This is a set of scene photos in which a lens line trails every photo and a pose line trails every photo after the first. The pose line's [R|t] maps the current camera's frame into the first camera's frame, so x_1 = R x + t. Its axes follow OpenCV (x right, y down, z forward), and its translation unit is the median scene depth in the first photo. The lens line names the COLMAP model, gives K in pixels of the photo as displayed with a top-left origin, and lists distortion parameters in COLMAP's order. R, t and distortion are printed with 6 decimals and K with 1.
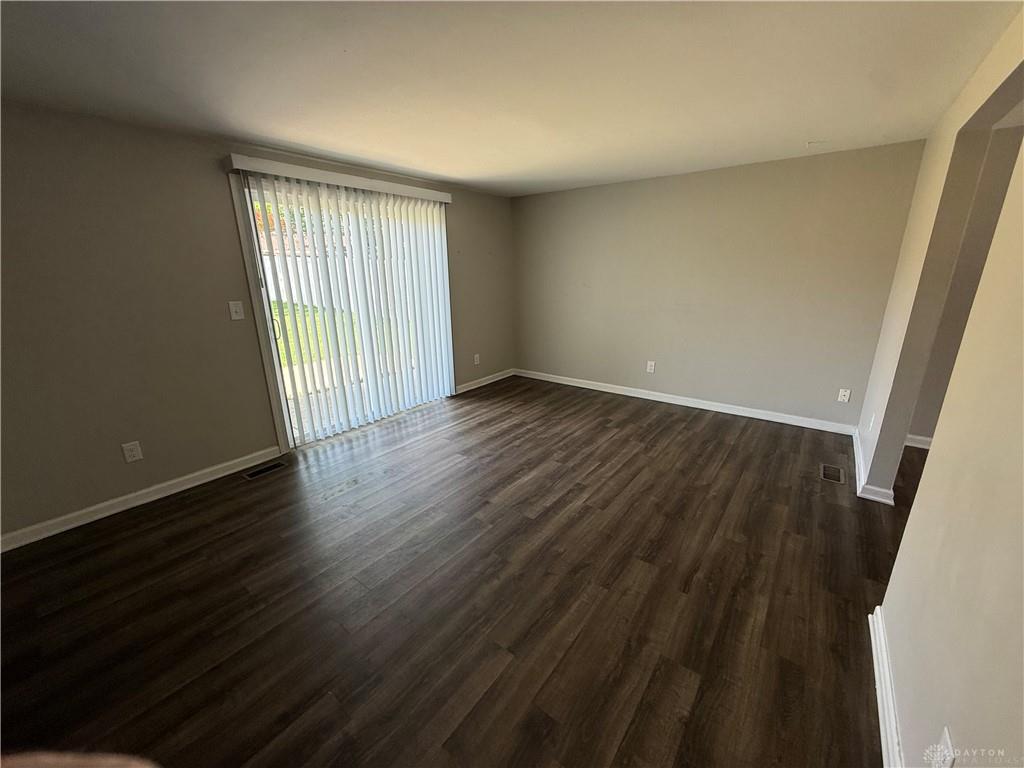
lens RADIAL K [[407.9, 0, 512.5], [0, 407.9, 387.2], [0, 0, 1]] dist [0.000304, -0.000192]
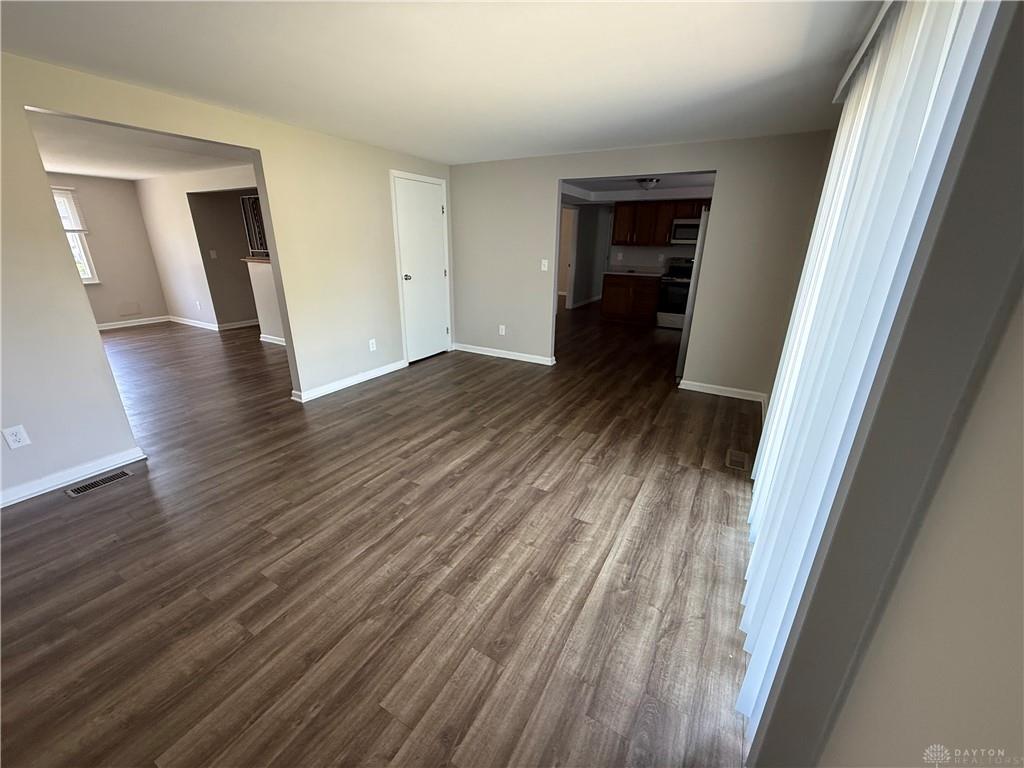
lens RADIAL K [[407.9, 0, 512.0], [0, 407.9, 385.5], [0, 0, 1]] dist [0.000304, -0.000192]
pose [[-0.991159, 0.045062, -0.124789, 0.014519], [-0.036834, 0.810125, 0.585099, -0.417997], [0.127461, 0.584523, -0.801303, 1.424014]]
